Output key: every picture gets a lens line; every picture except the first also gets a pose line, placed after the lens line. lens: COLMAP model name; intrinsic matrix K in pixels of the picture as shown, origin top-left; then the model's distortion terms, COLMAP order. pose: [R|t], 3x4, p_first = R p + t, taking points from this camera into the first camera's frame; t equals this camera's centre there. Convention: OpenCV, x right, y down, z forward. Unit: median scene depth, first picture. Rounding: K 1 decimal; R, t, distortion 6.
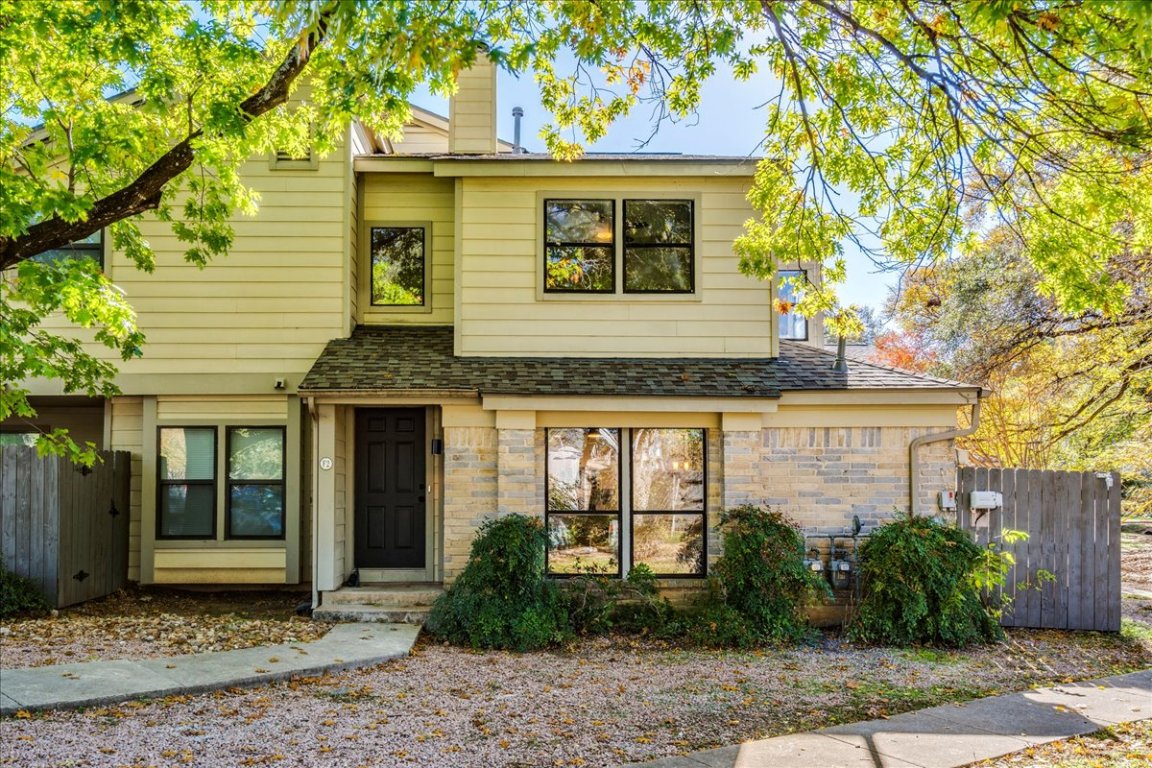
lens RADIAL K [[861.1, 0, 572.8], [0, 861.1, 471.3], [0, 0, 1]] dist [0.028747, 0.000353]
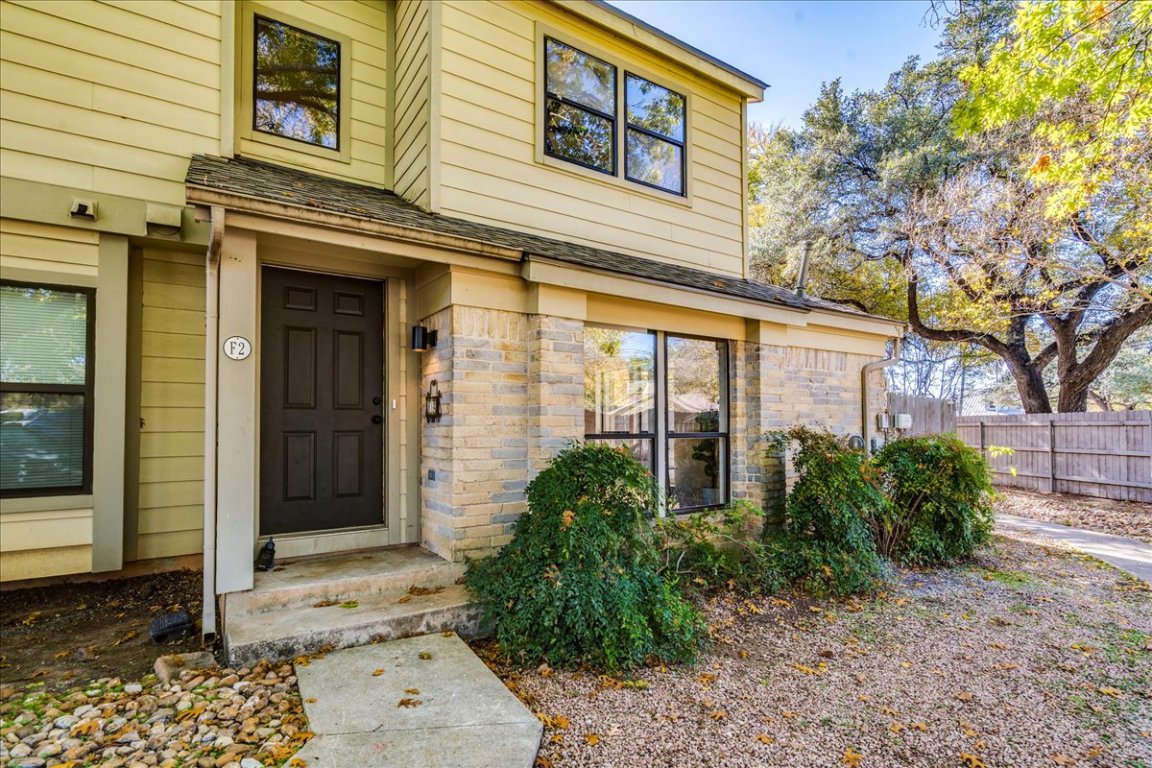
lens RADIAL K [[536.0, 0, 576.5], [0, 536.0, 416.5], [0, 0, 1]] dist [-0.000909, -0.000066]
pose [[0.855368, 0.006731, 0.517977, -0.258248], [-0.007940, 0.999968, 0.000118, 0.028471], [-0.517960, -0.004214, 0.855394, 0.573670]]
